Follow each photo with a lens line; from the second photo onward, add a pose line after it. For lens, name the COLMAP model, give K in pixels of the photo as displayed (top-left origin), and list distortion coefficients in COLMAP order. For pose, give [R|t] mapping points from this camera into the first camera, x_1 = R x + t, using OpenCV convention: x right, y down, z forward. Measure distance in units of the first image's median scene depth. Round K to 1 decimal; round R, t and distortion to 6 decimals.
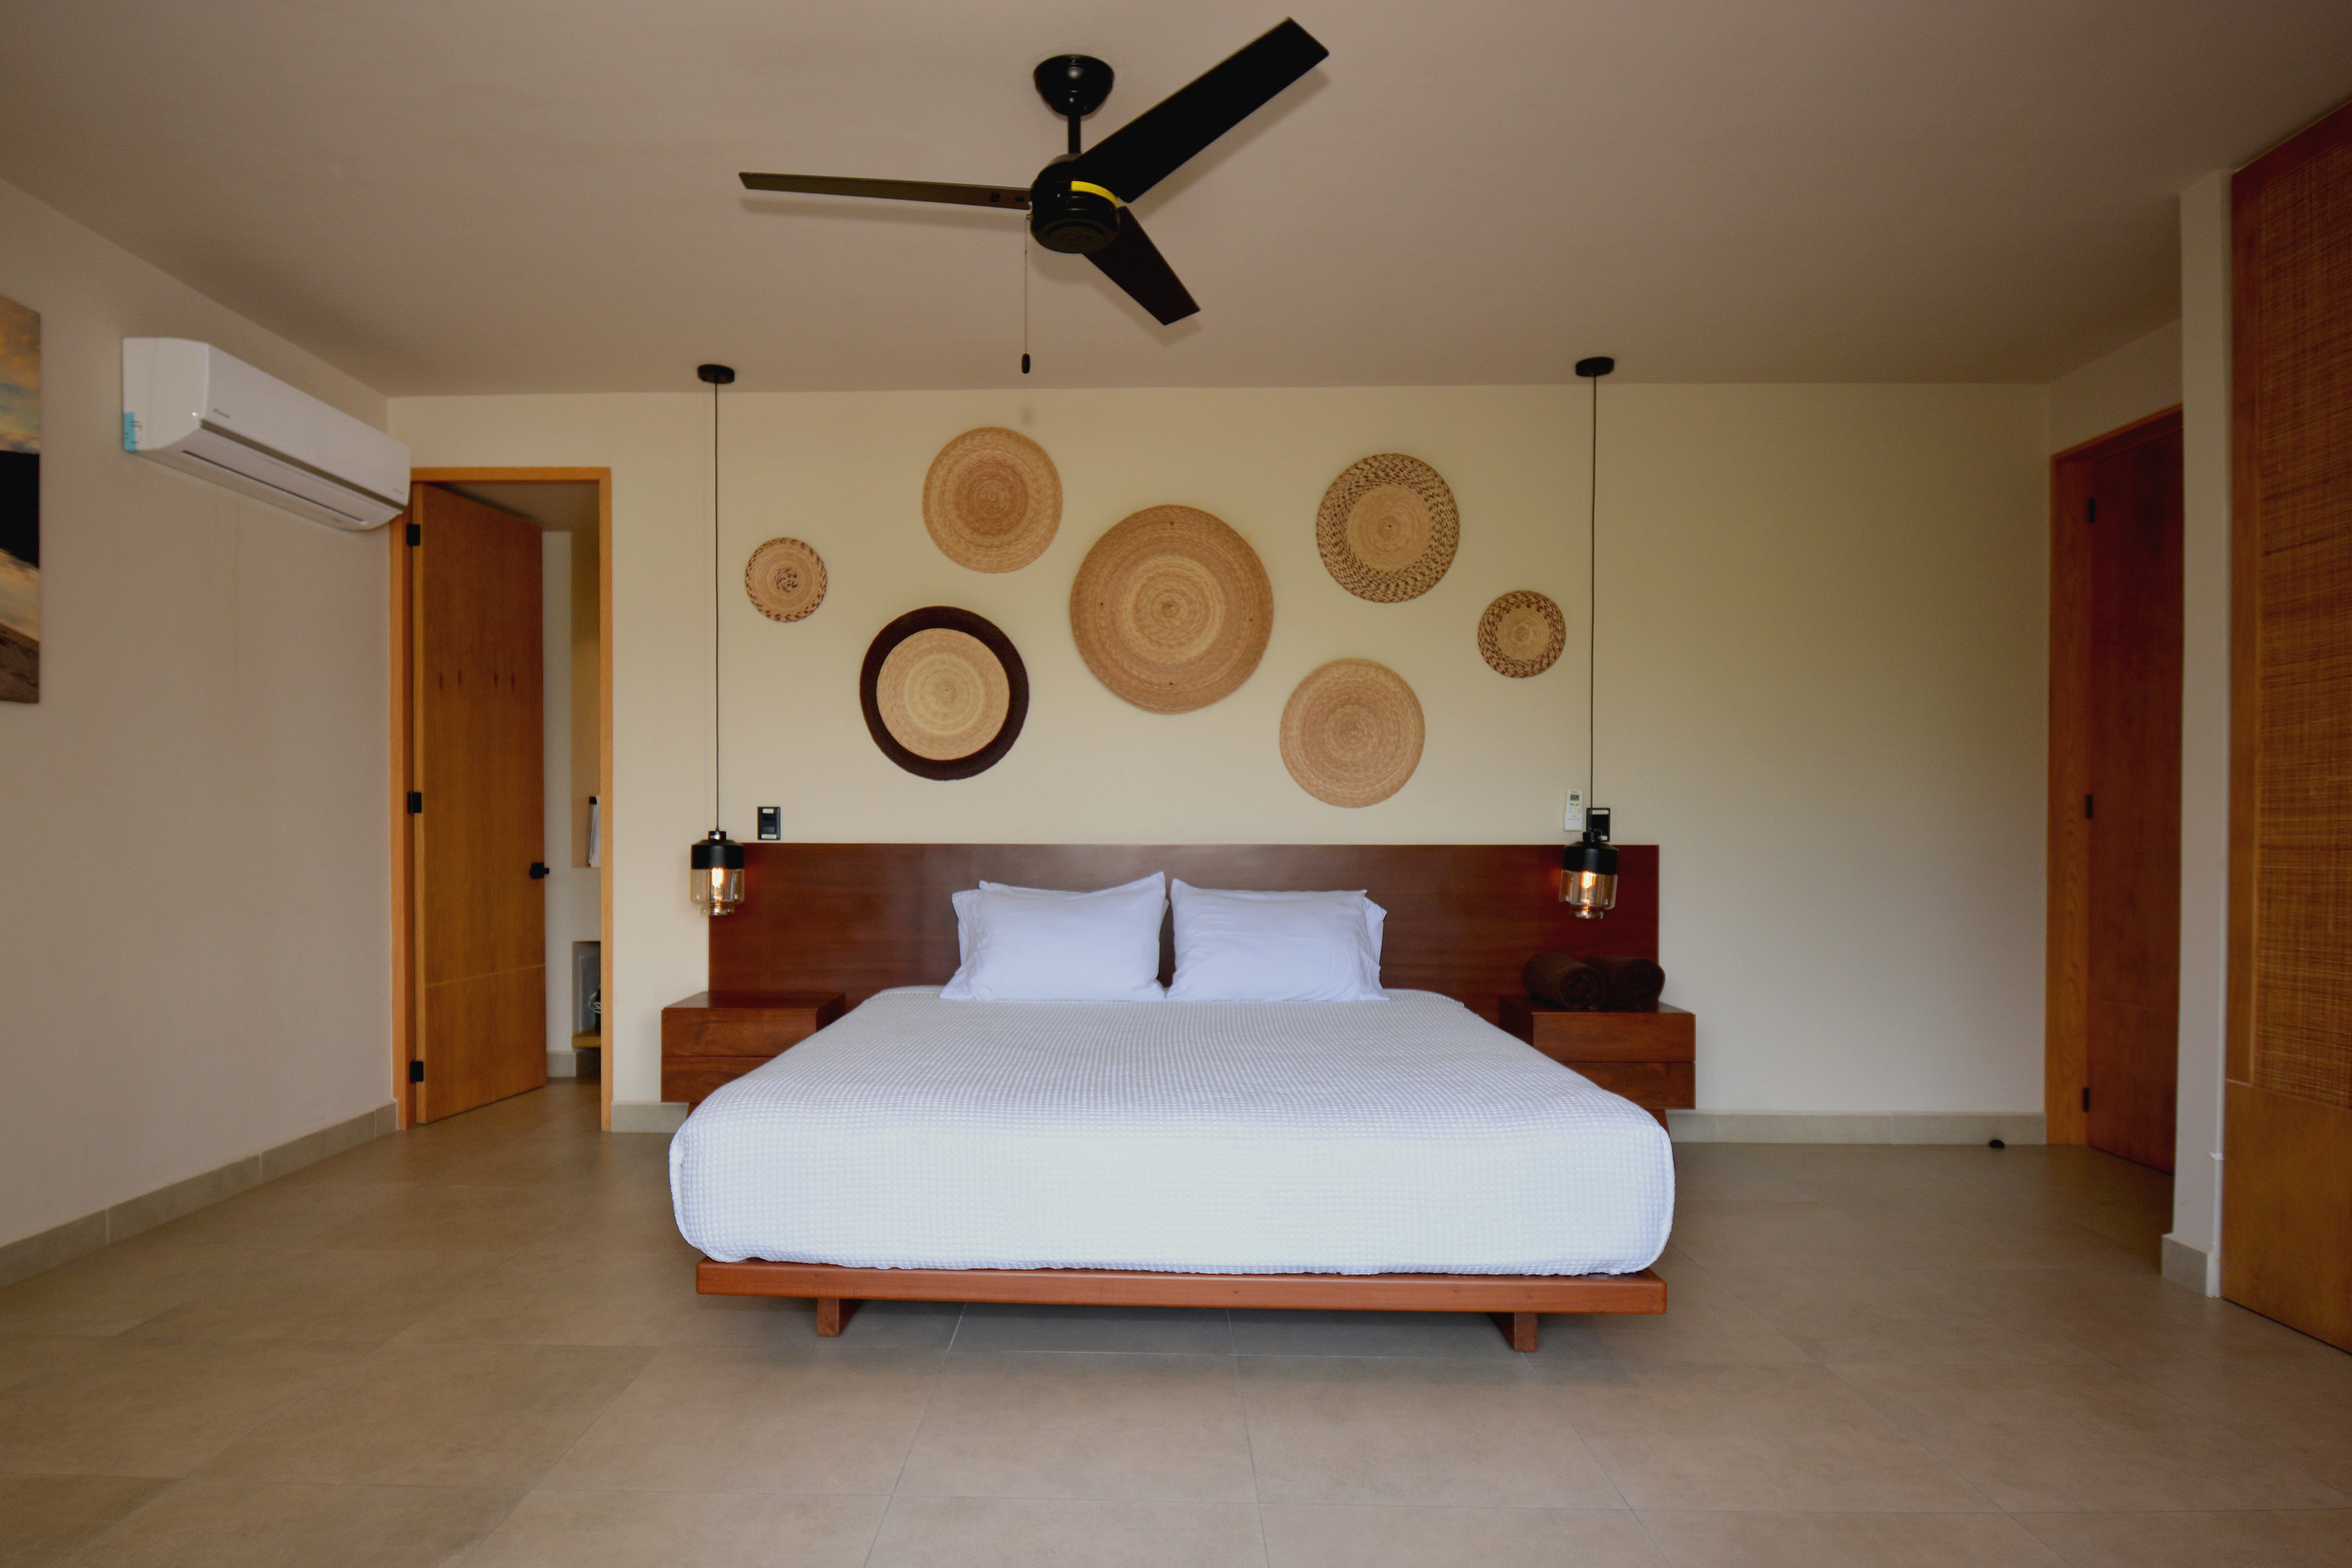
lens RADIAL K [[1302.5, 0, 1100.1], [0, 1302.5, 833.6], [0, 0, 1]] dist [-0.003558, -0.004778]
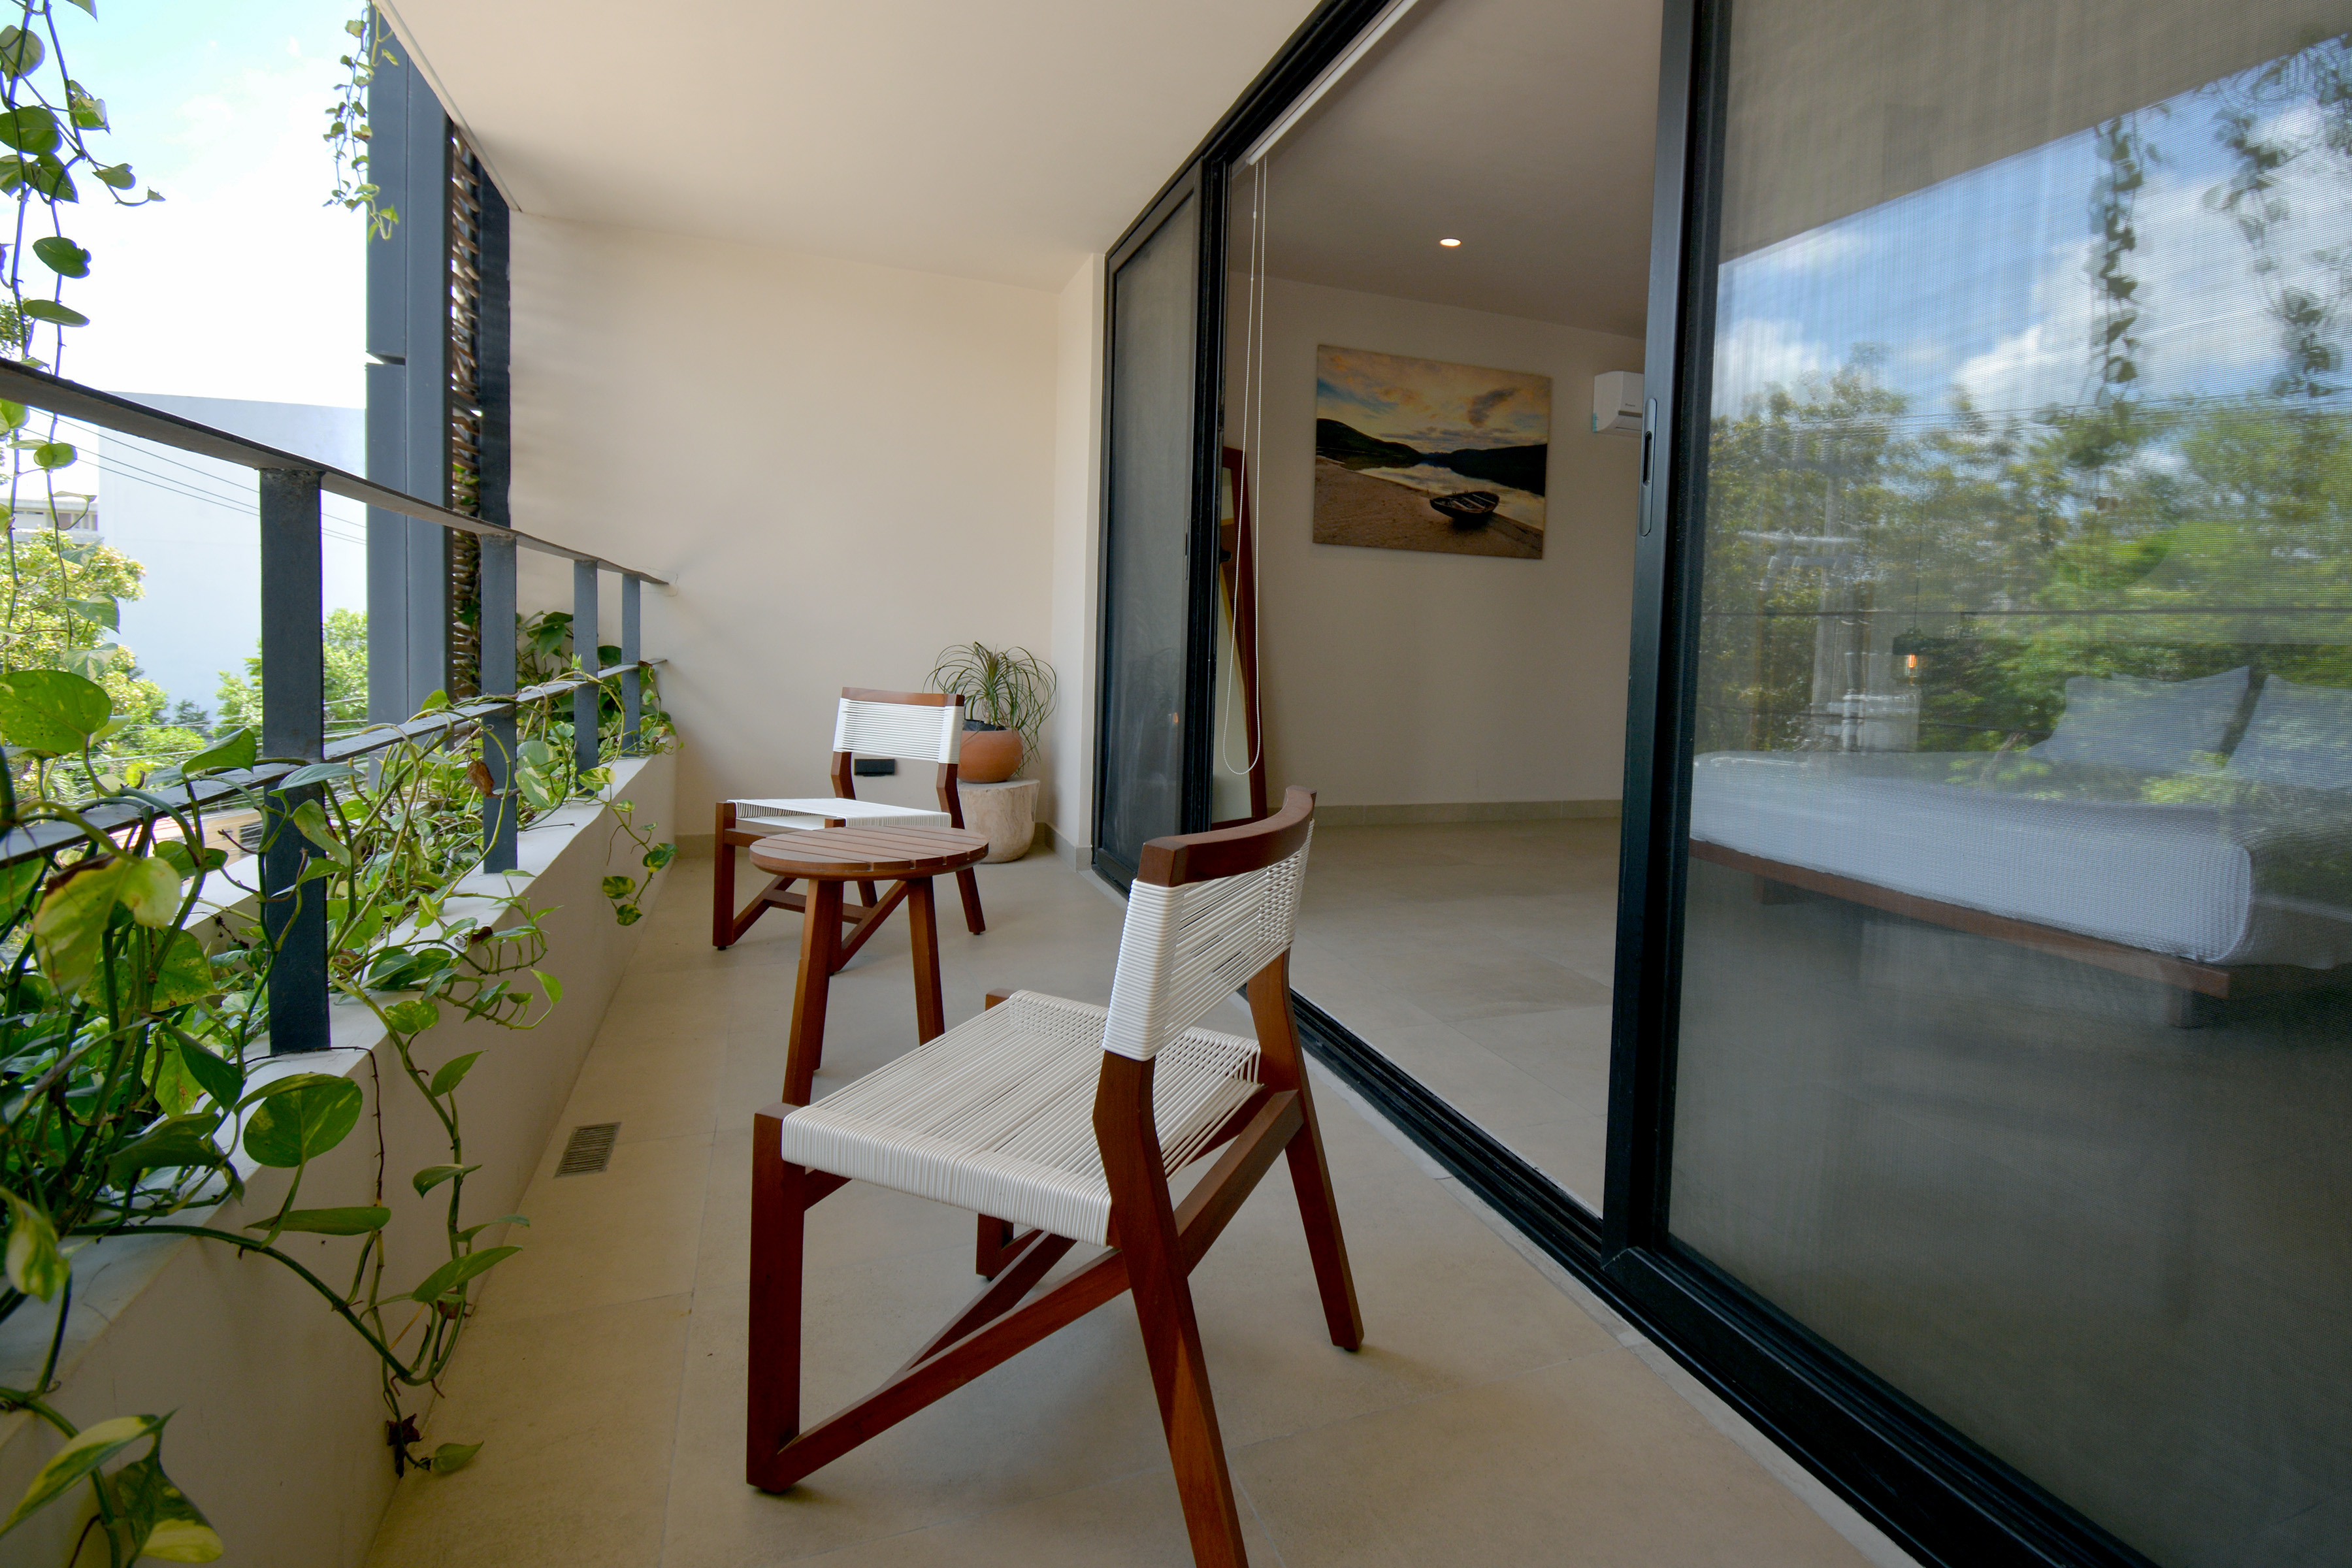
lens RADIAL K [[1199.8, 0, 1305.3], [0, 1199.8, 690.6], [0, 0, 1]] dist [0.006382, -0.010329]
pose [[0.432698, 0.053211, -0.899967, 0.582097], [-0.042118, 0.998360, 0.038779, 0.040572], [0.900555, 0.021126, 0.434229, -0.158241]]
